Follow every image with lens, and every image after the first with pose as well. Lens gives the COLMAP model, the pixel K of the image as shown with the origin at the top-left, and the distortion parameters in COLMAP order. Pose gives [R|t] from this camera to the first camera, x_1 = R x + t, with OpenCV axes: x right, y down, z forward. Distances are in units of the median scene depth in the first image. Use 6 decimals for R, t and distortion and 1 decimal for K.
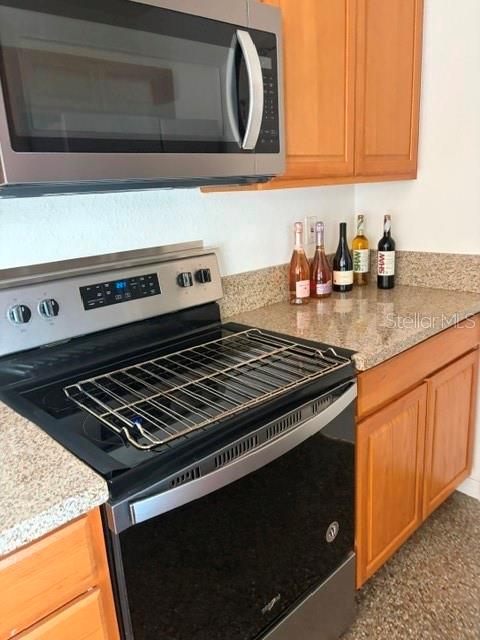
lens RADIAL K [[513.1, 0, 240.0], [0, 513.1, 320.0], [0, 0, 1]] dist [0.000281, -0.000464]
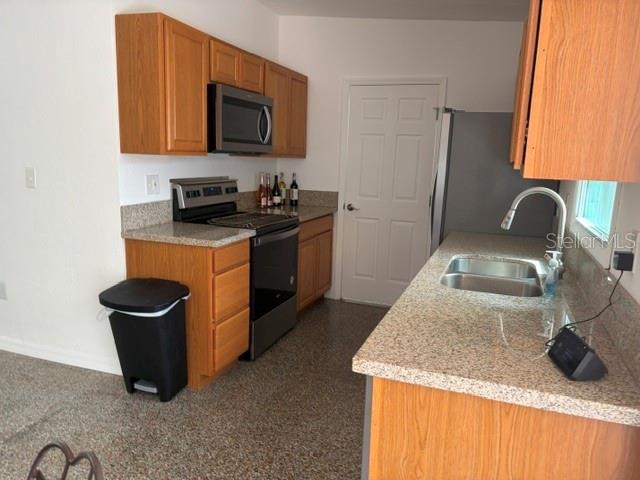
lens RADIAL K [[481.0, 0, 320.0], [0, 481.0, 240.0], [0, 0, 1]] dist [0.042938, 0.002284]
pose [[0.902027, 0.007826, 0.431608, -0.543482], [0.032130, 0.995845, -0.085207, 0.283484], [-0.430482, 0.090726, 0.898028, -0.958592]]
